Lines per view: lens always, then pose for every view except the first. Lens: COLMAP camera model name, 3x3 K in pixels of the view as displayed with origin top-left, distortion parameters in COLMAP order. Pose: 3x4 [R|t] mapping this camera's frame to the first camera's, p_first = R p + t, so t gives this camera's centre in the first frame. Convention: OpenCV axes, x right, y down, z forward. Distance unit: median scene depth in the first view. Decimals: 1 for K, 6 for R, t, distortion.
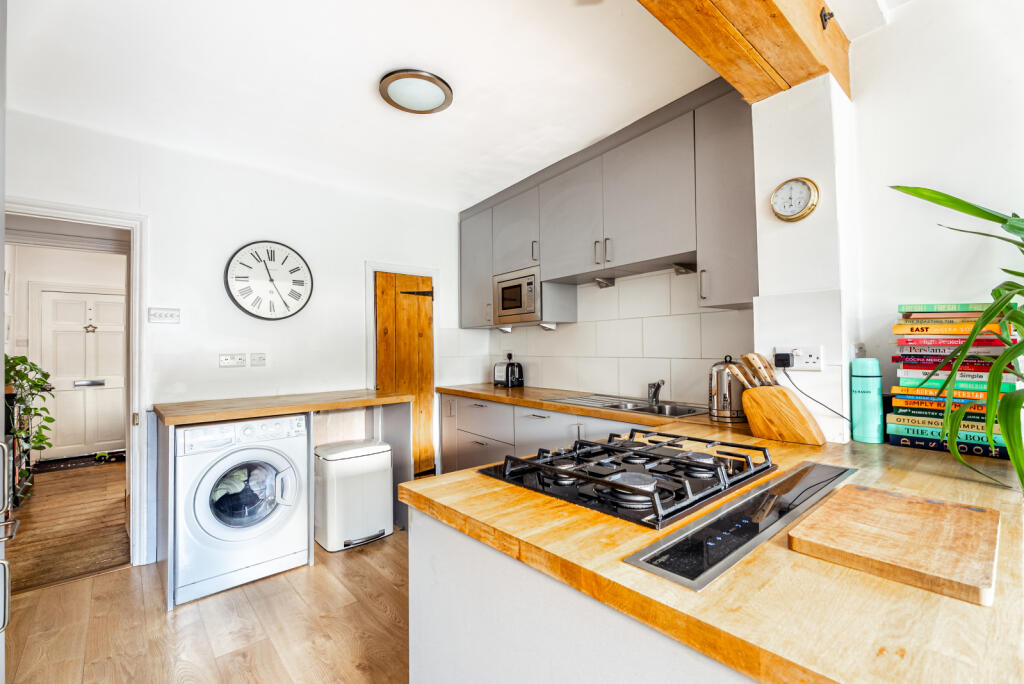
lens RADIAL K [[497.7, 0, 512.0], [0, 497.7, 342.0], [0, 0, 1]] dist [0.001479, -0.000095]
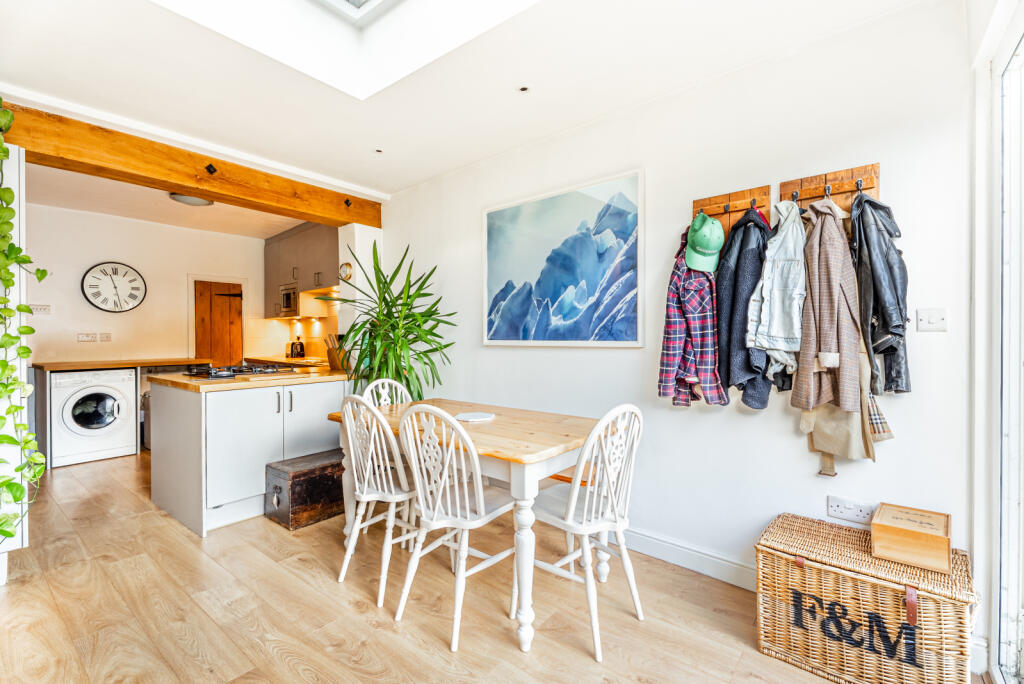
lens RADIAL K [[497.7, 0, 512.0], [0, 497.7, 342.0], [0, 0, 1]] dist [0.001479, -0.000095]
pose [[0.983089, 0.009329, 0.182888, 0.465534], [-0.013856, 0.999628, 0.023488, -0.004959], [-0.182601, -0.025625, 0.982853, -0.785229]]
